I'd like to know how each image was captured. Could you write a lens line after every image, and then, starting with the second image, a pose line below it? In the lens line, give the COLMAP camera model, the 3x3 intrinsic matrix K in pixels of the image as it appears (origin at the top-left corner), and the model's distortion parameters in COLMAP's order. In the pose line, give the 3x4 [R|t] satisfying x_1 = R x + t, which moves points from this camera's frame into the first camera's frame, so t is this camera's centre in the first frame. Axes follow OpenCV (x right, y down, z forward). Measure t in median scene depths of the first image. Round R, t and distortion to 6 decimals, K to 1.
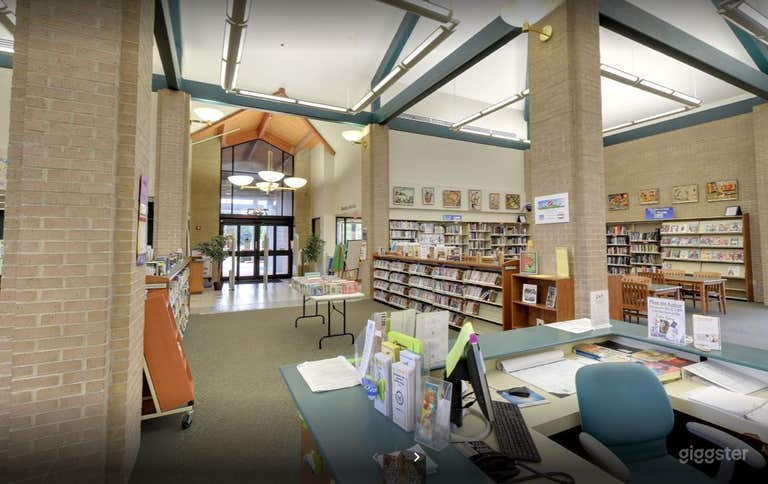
lens RADIAL K [[359.3, 0, 396.9], [0, 359.3, 222.7], [0, 0, 1]] dist [0.002185, 0.000612]
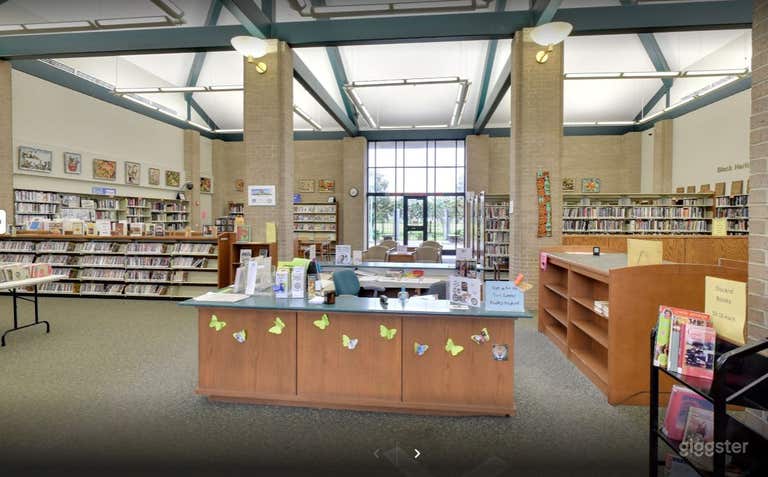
lens RADIAL K [[413.3, 0, 383.9], [0, 413.3, 235.2], [0, 0, 1]] dist [0.000144, -0.000417]
pose [[0.560899, -0.030058, 0.827339, -0.401539], [-0.047664, 0.996511, 0.068518, -0.010364], [-0.826511, -0.077866, 0.557509, -0.198520]]
